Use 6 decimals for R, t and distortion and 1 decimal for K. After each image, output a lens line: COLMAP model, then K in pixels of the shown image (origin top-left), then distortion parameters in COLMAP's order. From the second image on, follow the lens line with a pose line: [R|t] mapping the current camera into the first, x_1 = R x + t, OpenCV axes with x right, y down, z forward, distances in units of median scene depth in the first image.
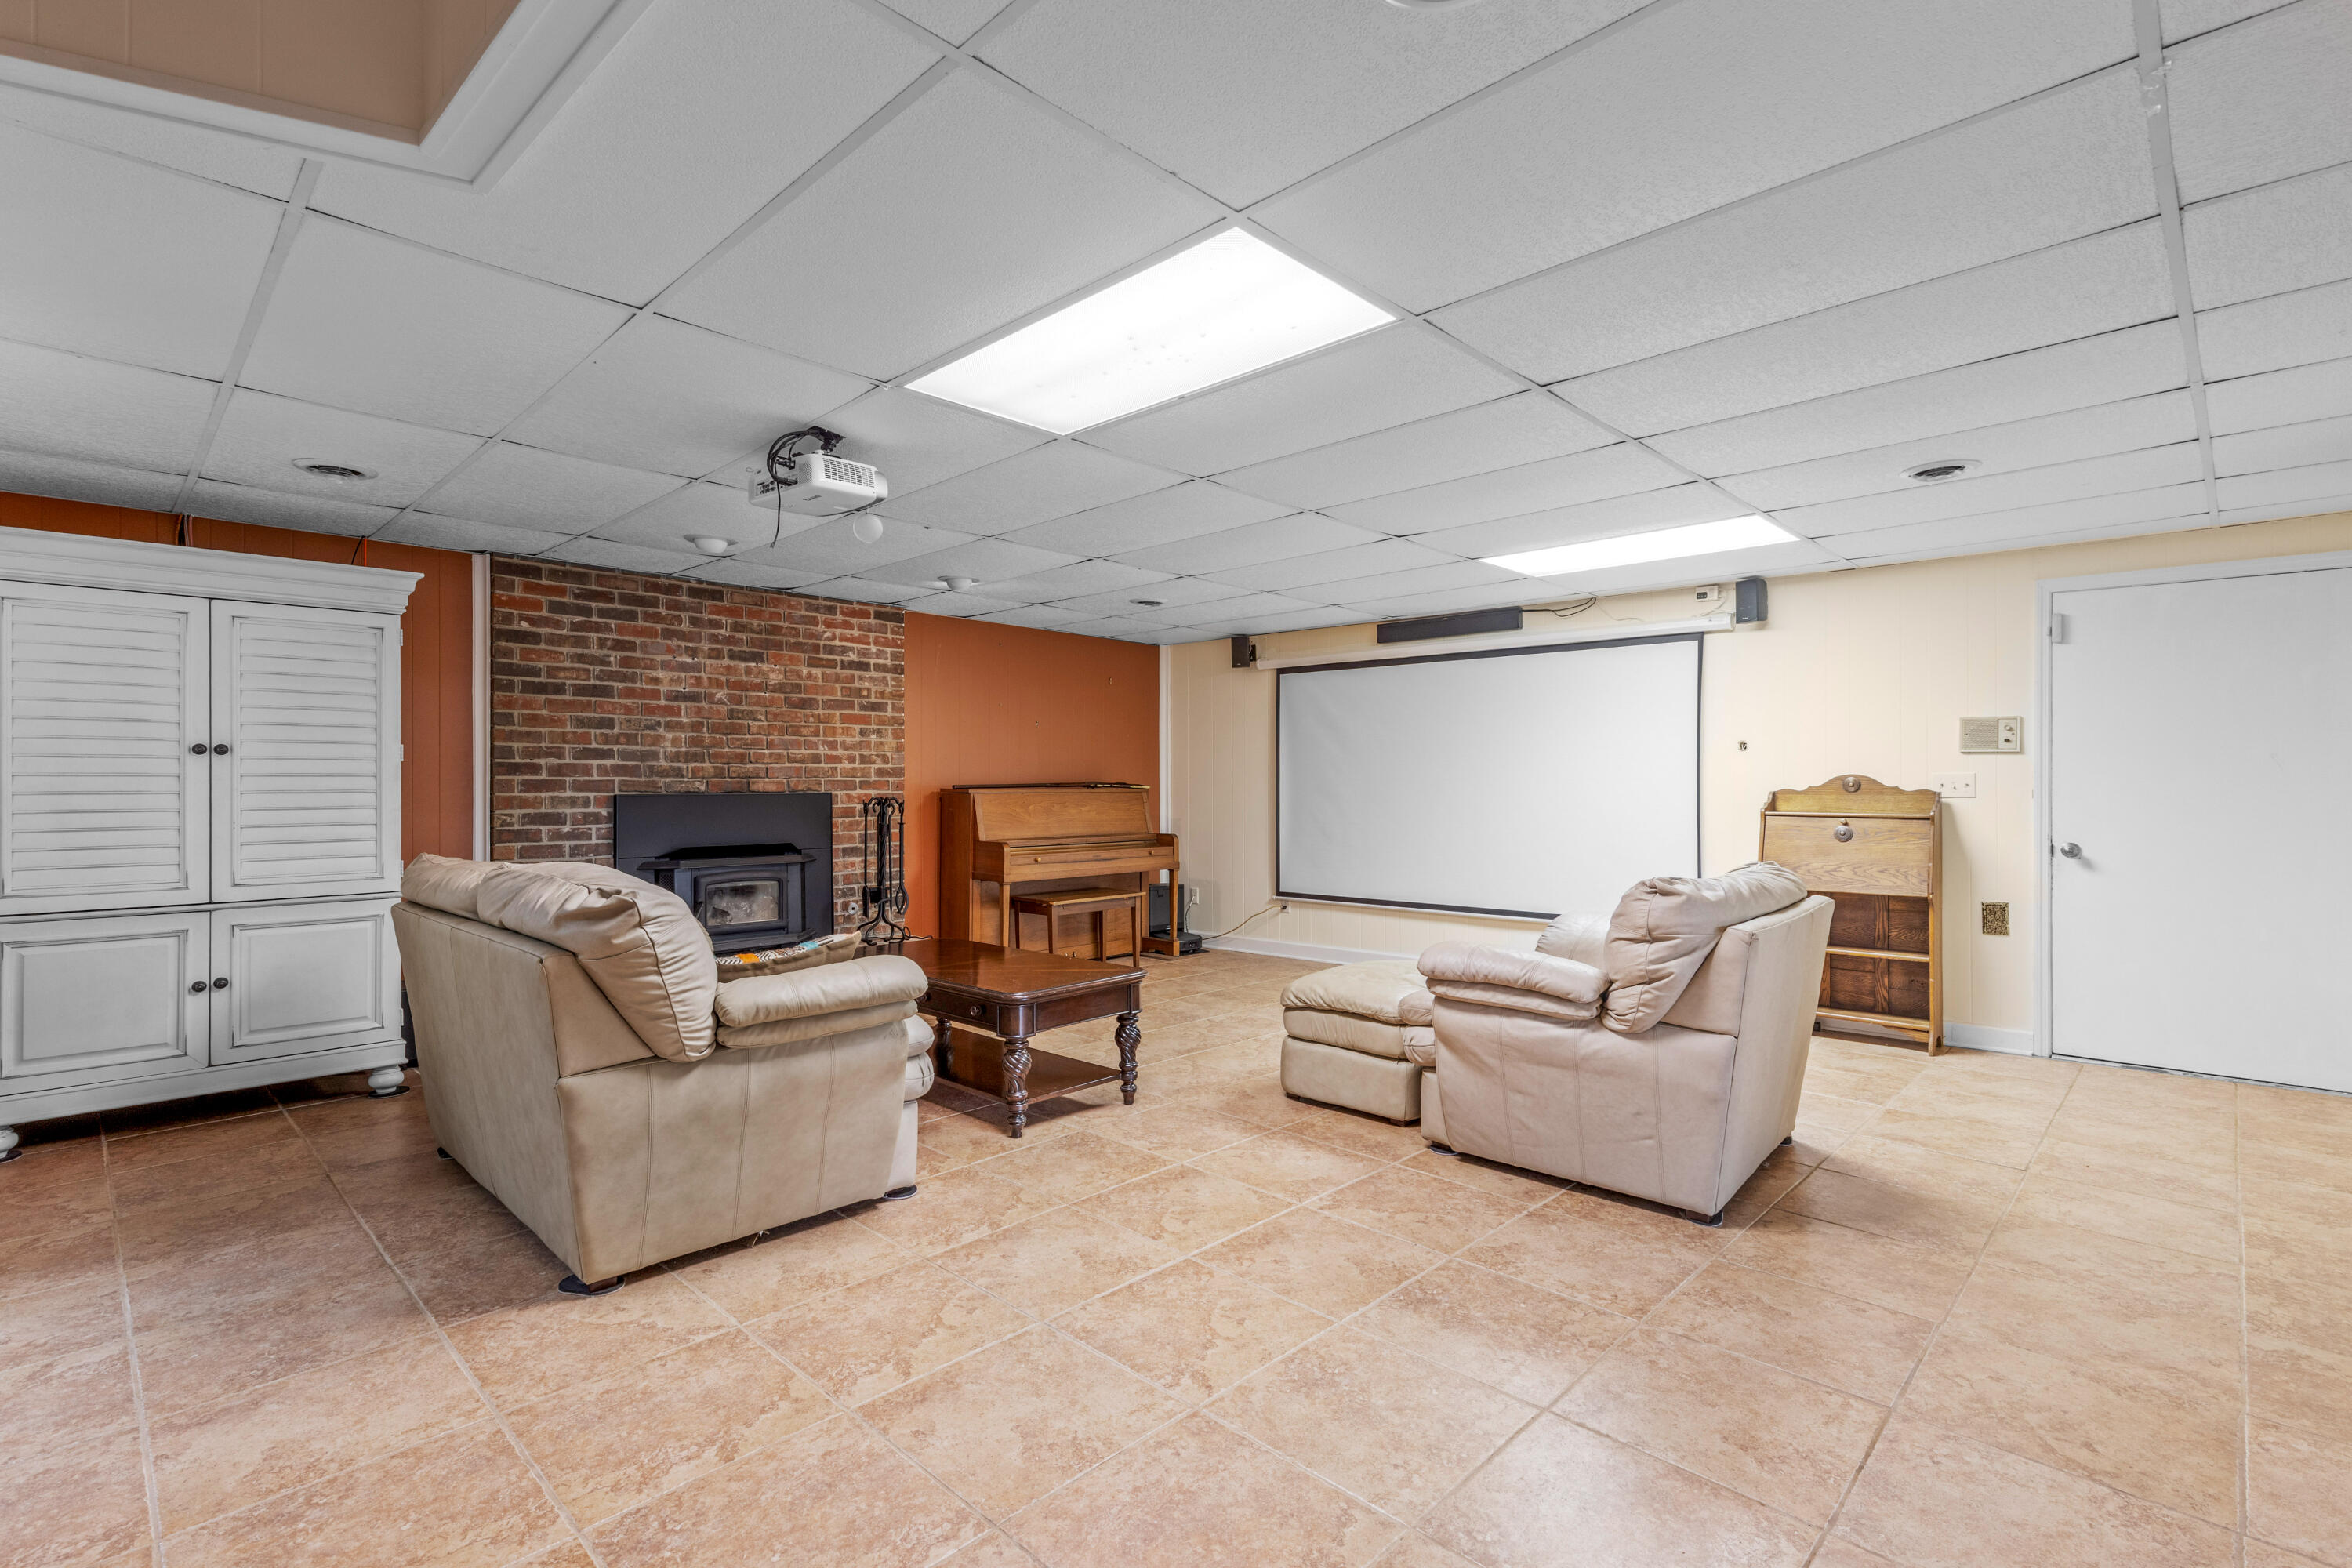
lens RADIAL K [[1081.1, 0, 1167.2], [0, 1081.1, 787.1], [0, 0, 1]] dist [0.002508, -0.000209]
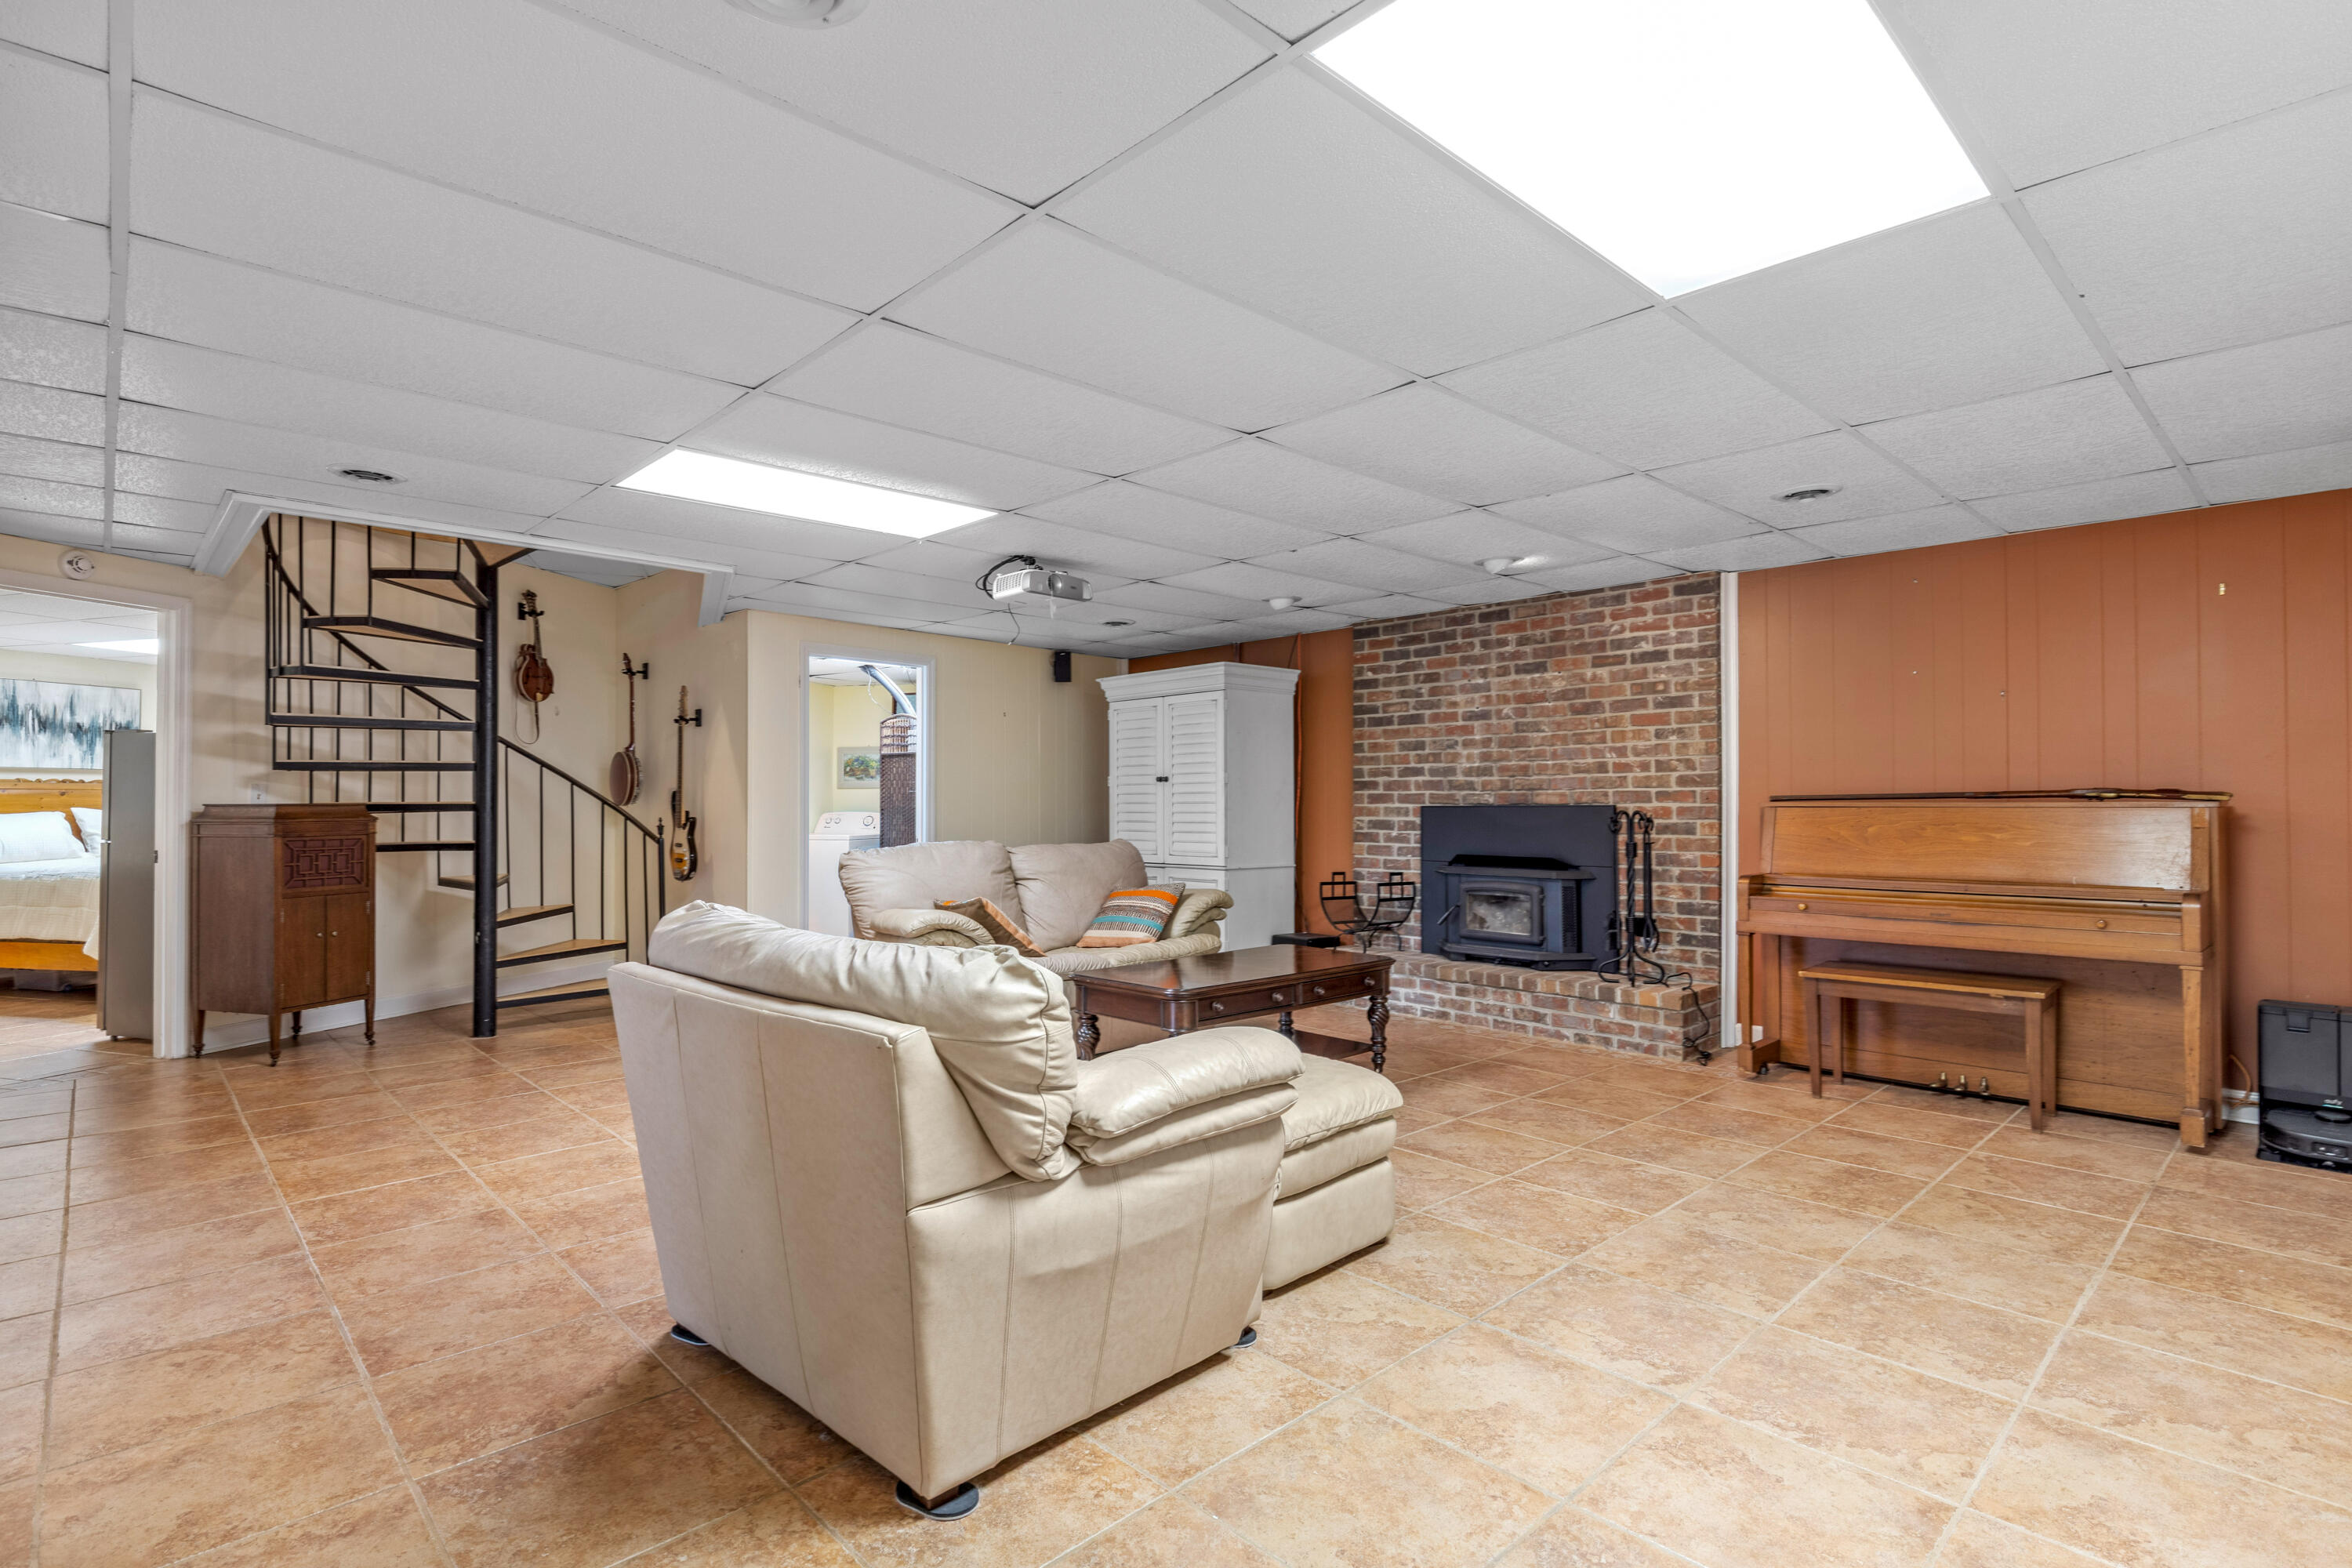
lens RADIAL K [[1154.5, 0, 1168.5], [0, 1154.5, 789.1], [0, 0, 1]] dist [-0.000746, 0.000452]
pose [[-0.041884, -0.010517, -0.999067, 0.708318], [0.001956, 0.999942, -0.010608, 0.001329], [0.999121, -0.002398, -0.041861, 0.730514]]
